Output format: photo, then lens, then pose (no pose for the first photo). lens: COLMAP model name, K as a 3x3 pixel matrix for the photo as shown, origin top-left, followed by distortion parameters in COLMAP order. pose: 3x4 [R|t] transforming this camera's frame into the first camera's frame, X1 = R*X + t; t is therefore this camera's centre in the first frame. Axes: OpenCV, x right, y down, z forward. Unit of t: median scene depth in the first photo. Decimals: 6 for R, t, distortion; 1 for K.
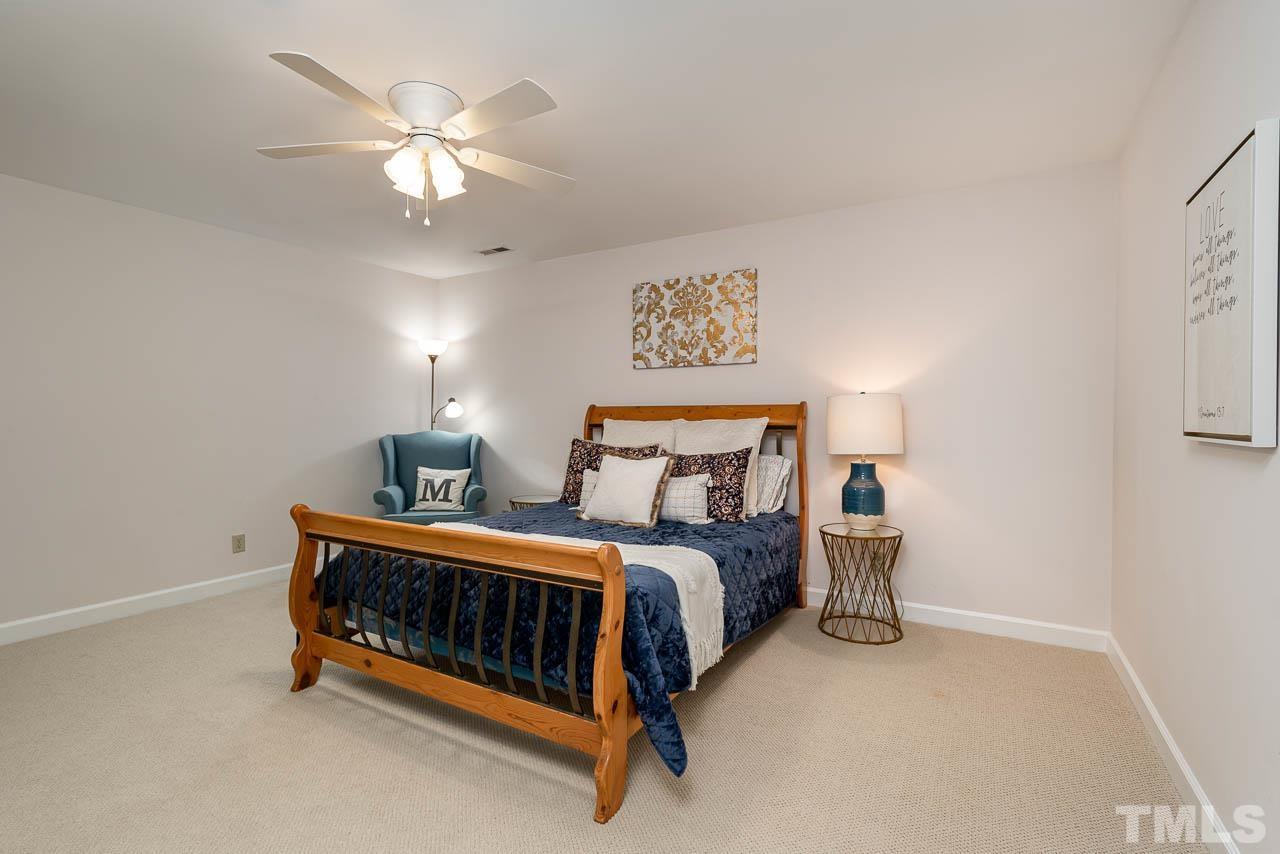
lens RADIAL K [[598.4, 0, 640.0], [0, 598.4, 427.0], [0, 0, 1]] dist [-0.000135, 0.000182]
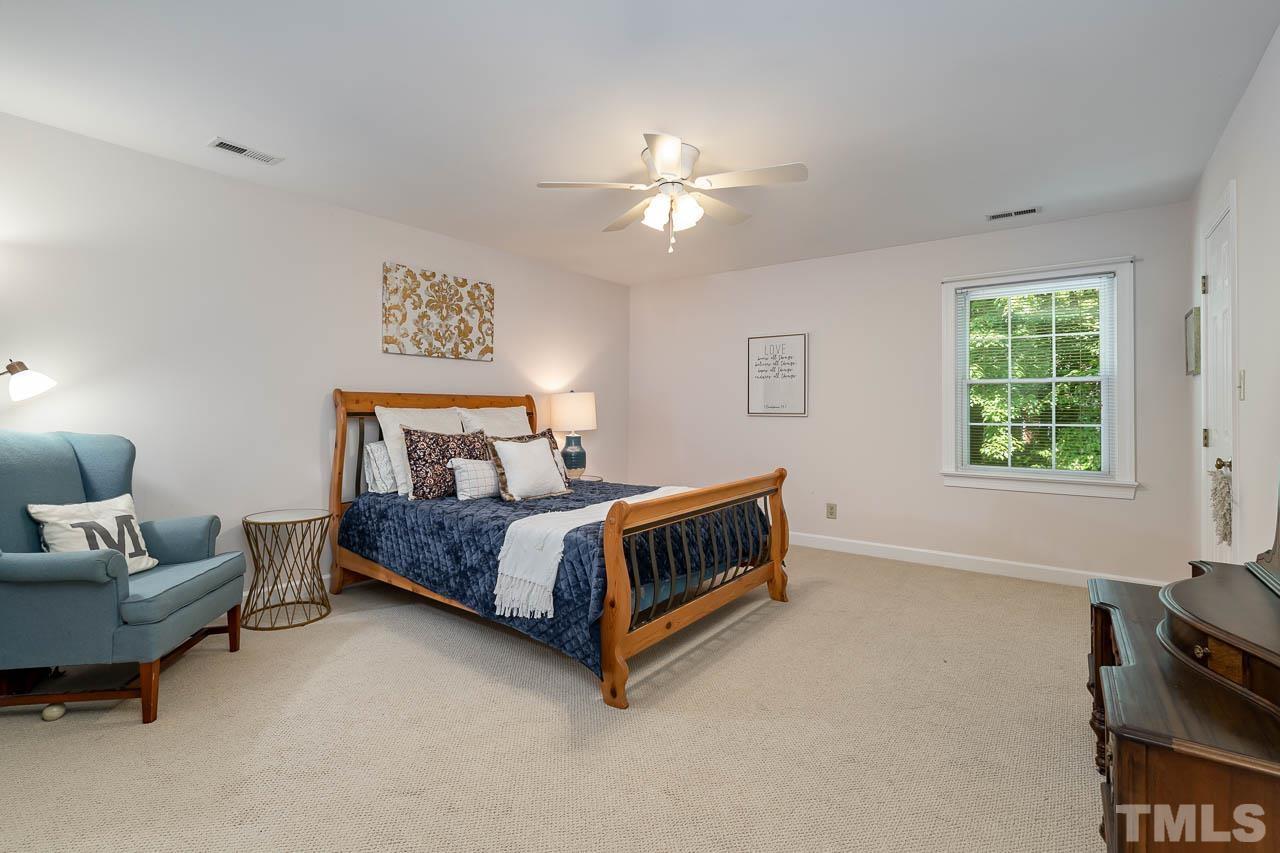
lens RADIAL K [[568.2, 0, 637.6], [0, 568.2, 402.7], [0, 0, 1]] dist [-0.000181, 0.000036]
pose [[0.116998, 0.007538, 0.993104, -0.883656], [0.005150, 0.999953, -0.008197, -0.010552], [-0.993119, 0.006074, 0.116954, 0.536917]]
